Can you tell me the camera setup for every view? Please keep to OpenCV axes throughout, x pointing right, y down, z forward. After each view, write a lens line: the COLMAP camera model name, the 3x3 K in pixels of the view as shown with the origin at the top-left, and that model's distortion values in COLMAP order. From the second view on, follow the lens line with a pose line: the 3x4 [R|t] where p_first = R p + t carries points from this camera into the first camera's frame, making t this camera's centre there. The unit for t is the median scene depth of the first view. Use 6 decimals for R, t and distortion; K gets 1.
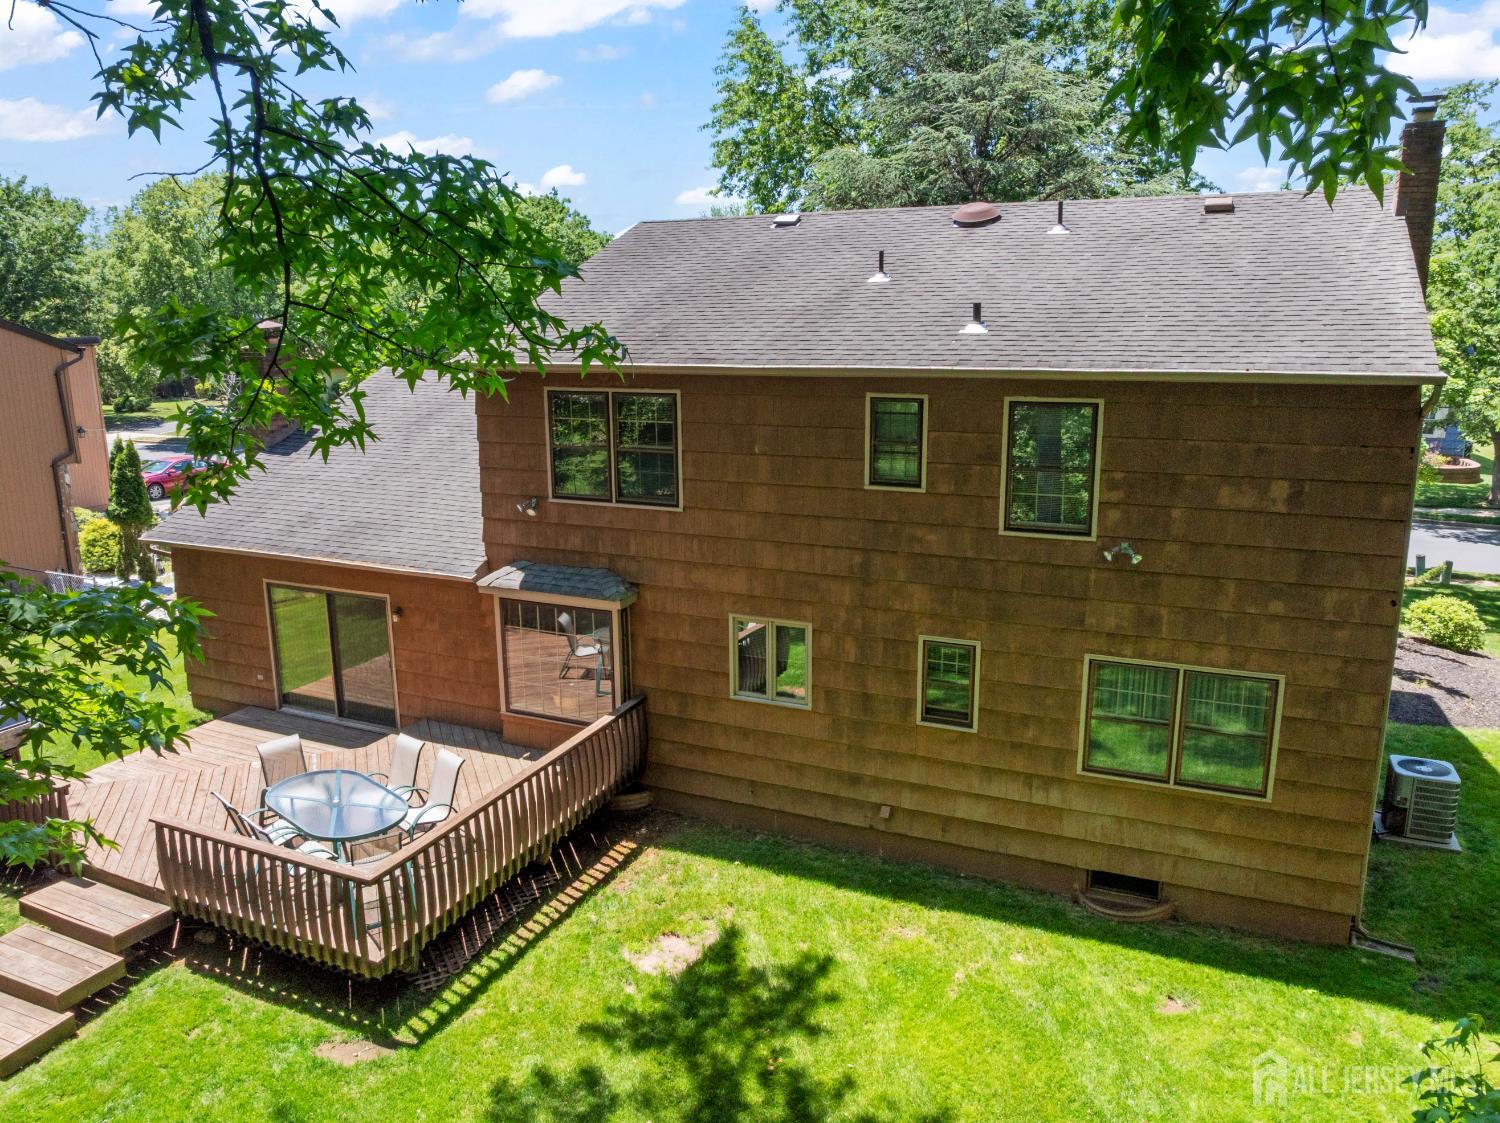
lens RADIAL K [[1036.3, 0, 749.7], [0, 1036.3, 563.6], [0, 0, 1]] dist [0.007312, -0.007997]
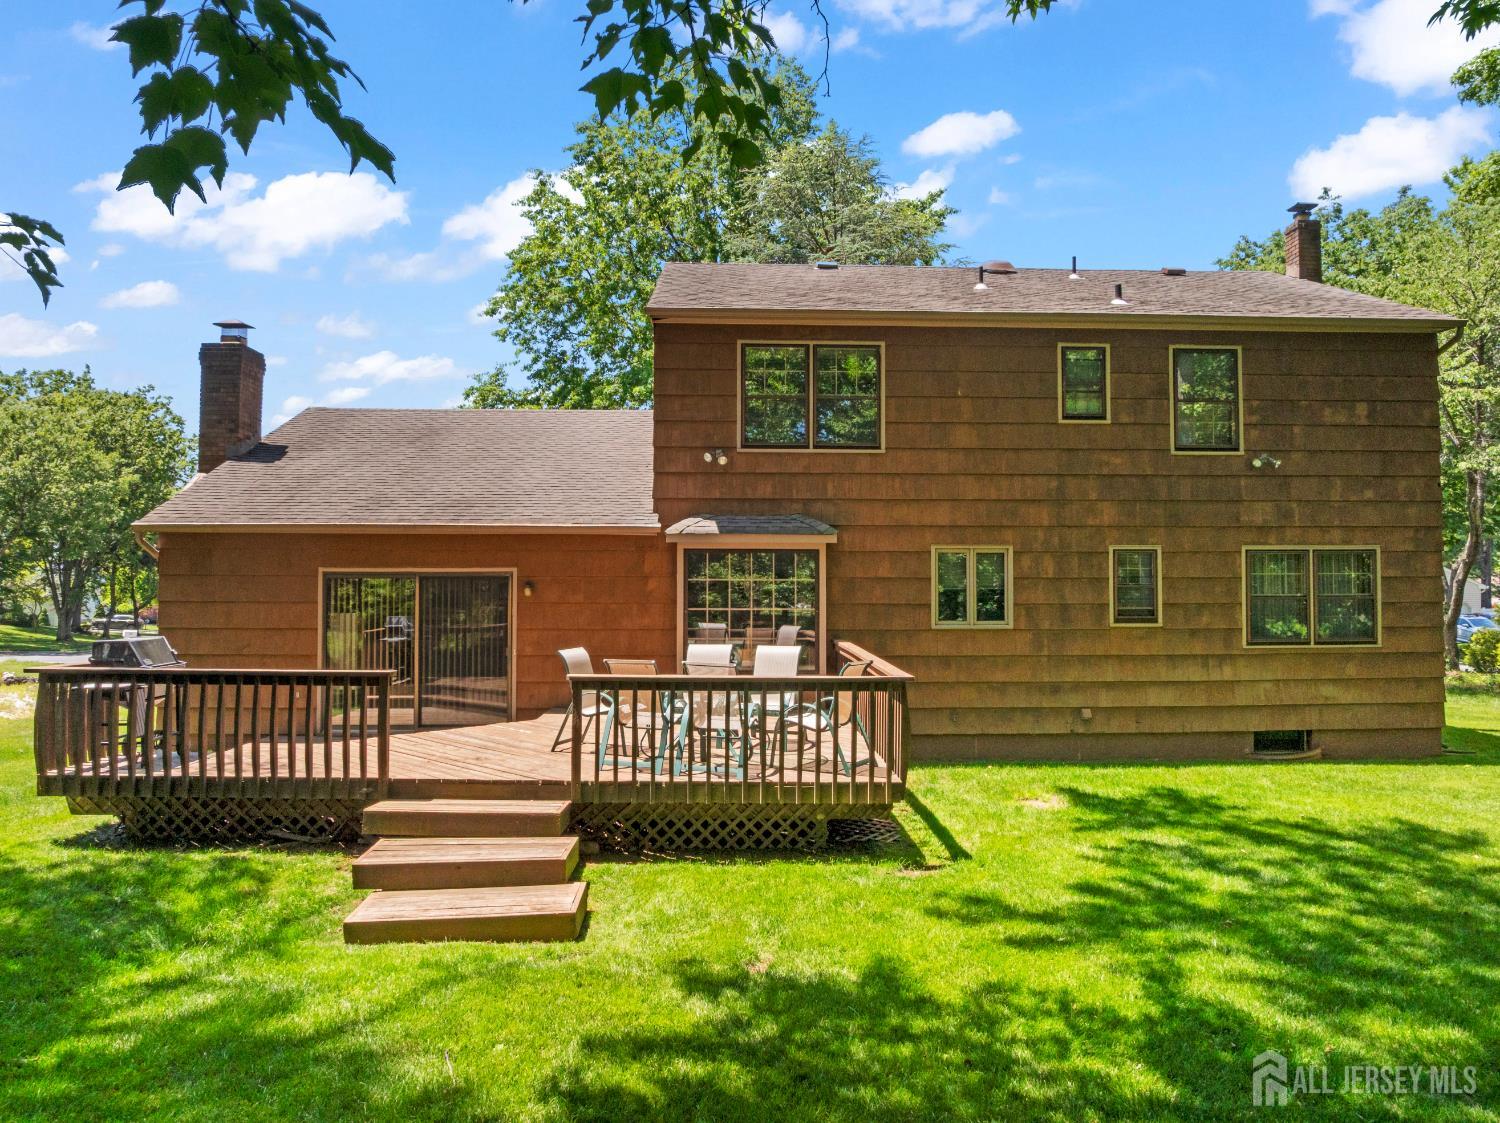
lens RADIAL K [[1036.3, 0, 747.1], [0, 1036.3, 561.1], [0, 0, 1]] dist [0.007312, -0.007997]
pose [[0.895627, 0.015306, 0.444543, -0.728406], [0.091755, 0.971556, -0.218312, 0.305984], [-0.435240, 0.236315, 0.868747, 0.163157]]
